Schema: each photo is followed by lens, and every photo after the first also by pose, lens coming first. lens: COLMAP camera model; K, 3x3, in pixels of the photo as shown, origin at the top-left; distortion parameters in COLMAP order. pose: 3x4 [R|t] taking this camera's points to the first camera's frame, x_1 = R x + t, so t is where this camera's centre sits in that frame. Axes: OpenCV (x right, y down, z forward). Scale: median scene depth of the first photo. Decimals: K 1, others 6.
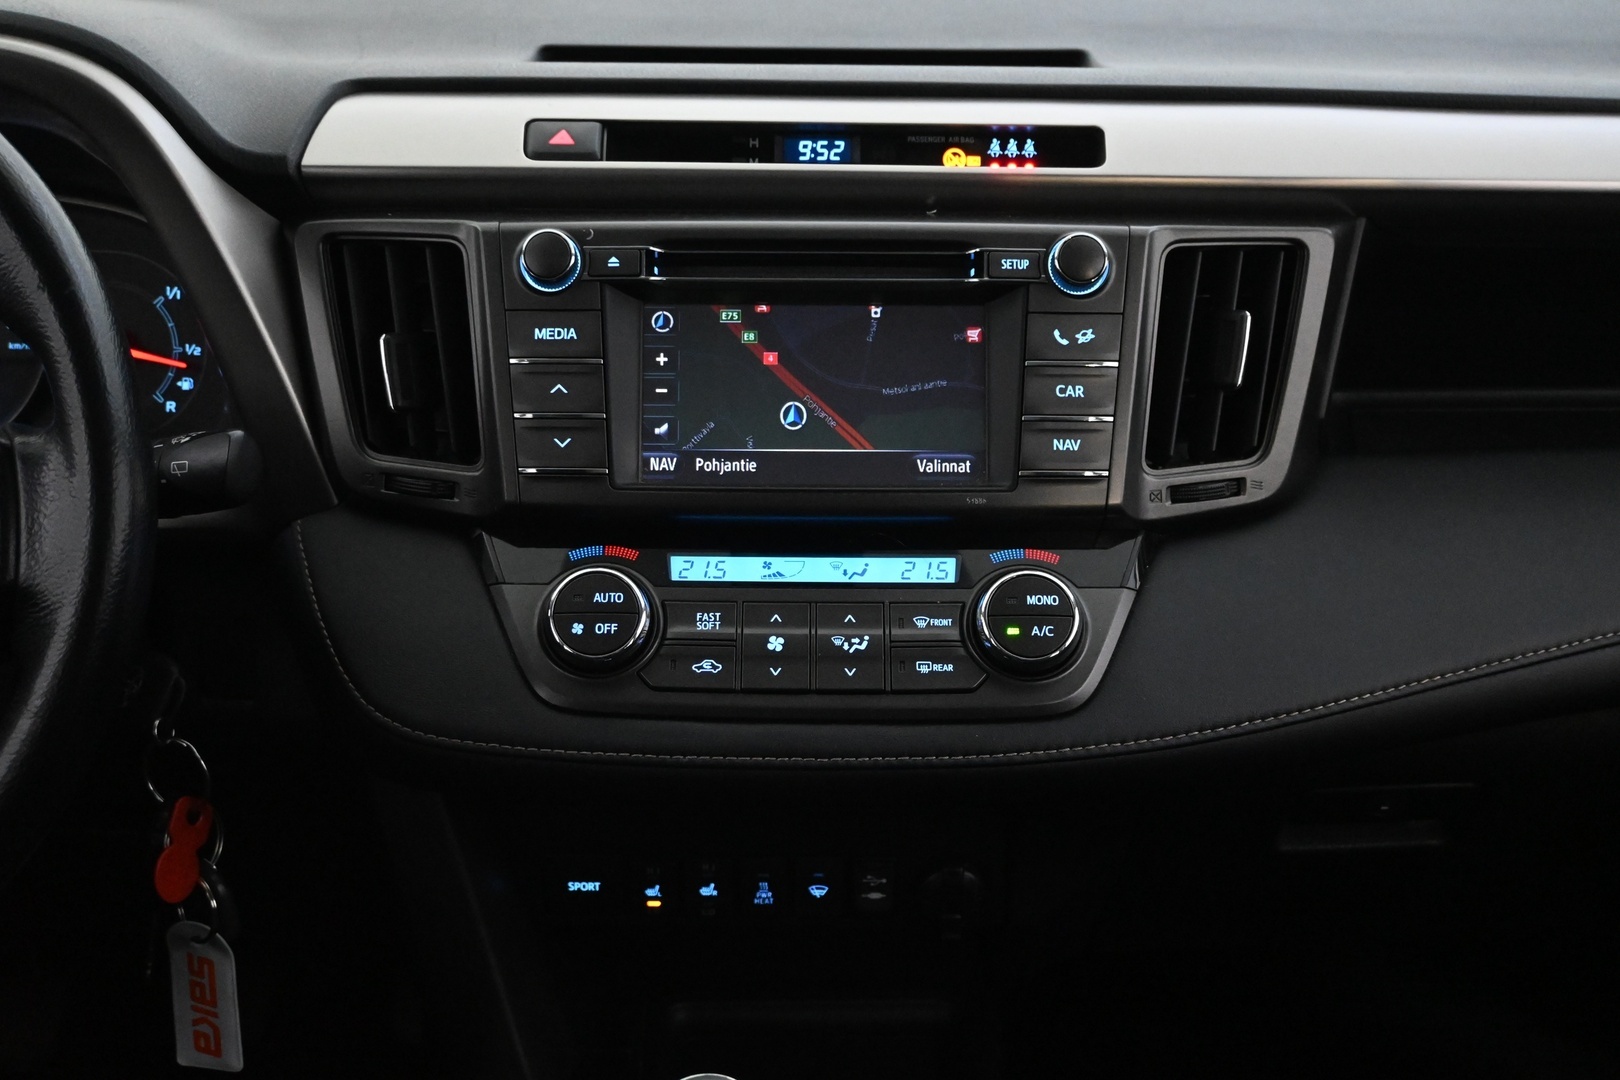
lens RADIAL K [[1958.1, 0, 817.9], [0, 1958.1, 543.9], [0, 0, 1]] dist [-0.004287, 0.000000]
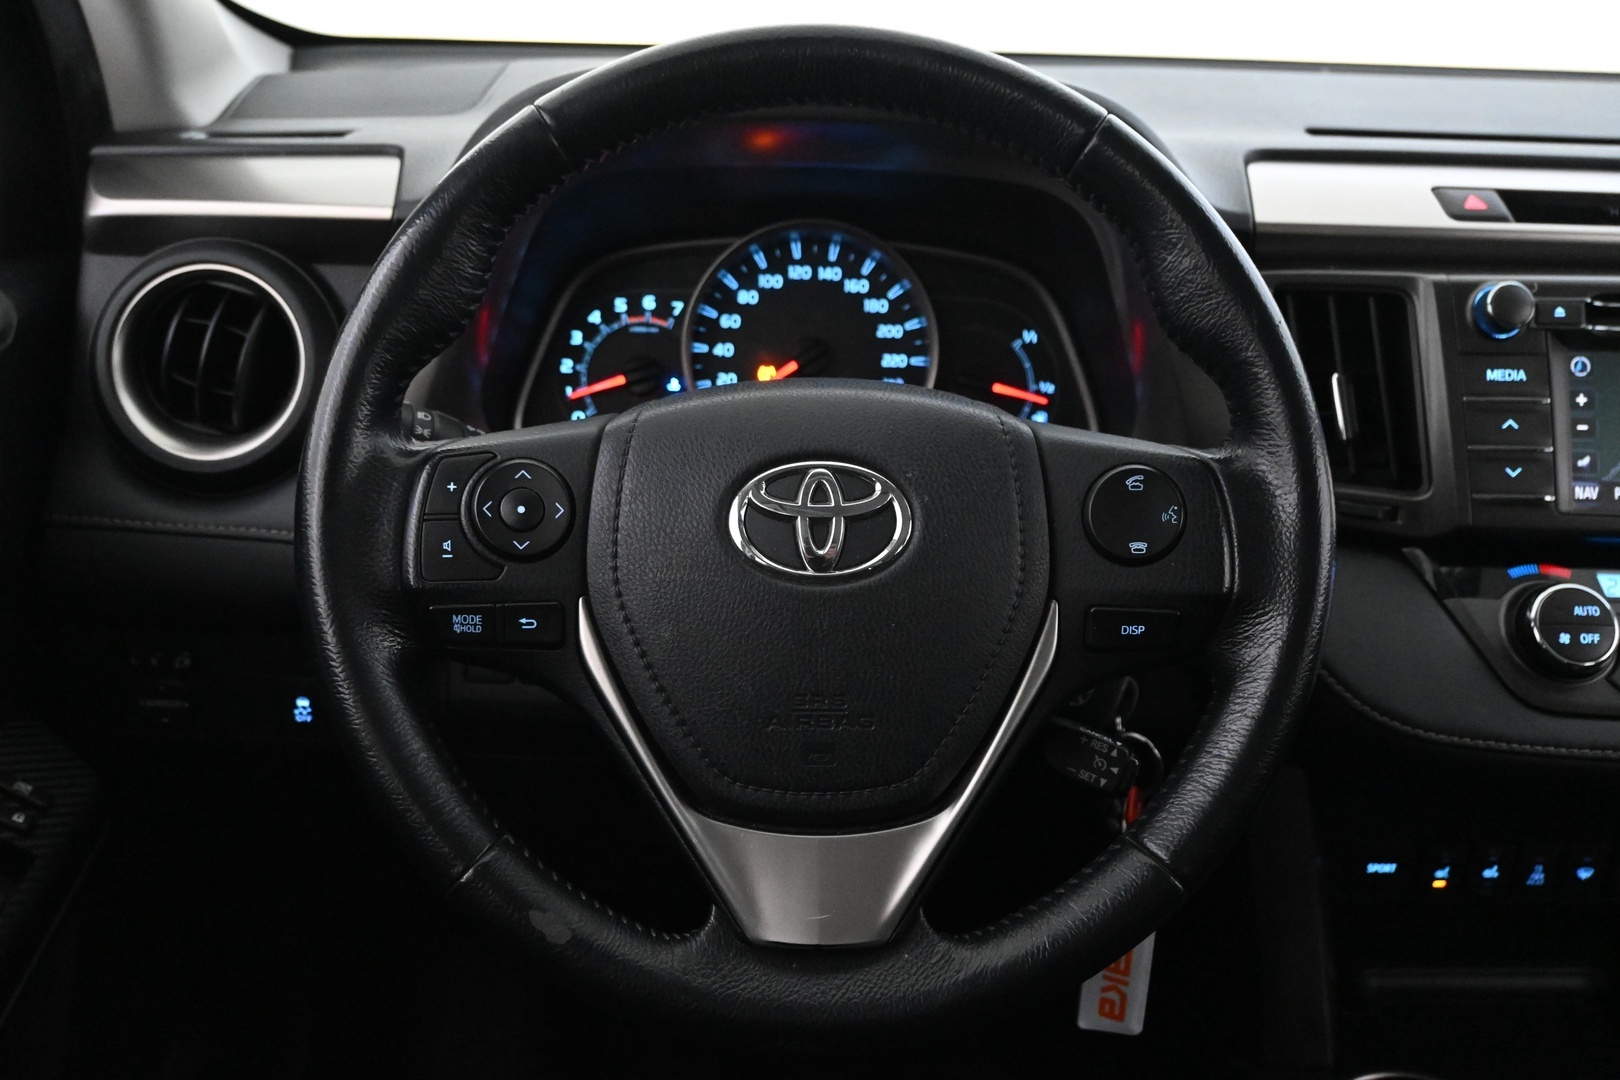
lens RADIAL K [[1632.4, 0, 813.2], [0, 1632.4, 545.1], [0, 0, 1]] dist [-0.009012, 0.000000]
pose [[0.999594, 0.011790, 0.025954, -0.528506], [-0.011340, 0.999784, -0.017400, 0.010129], [-0.026154, 0.017098, 0.999512, 0.076051]]
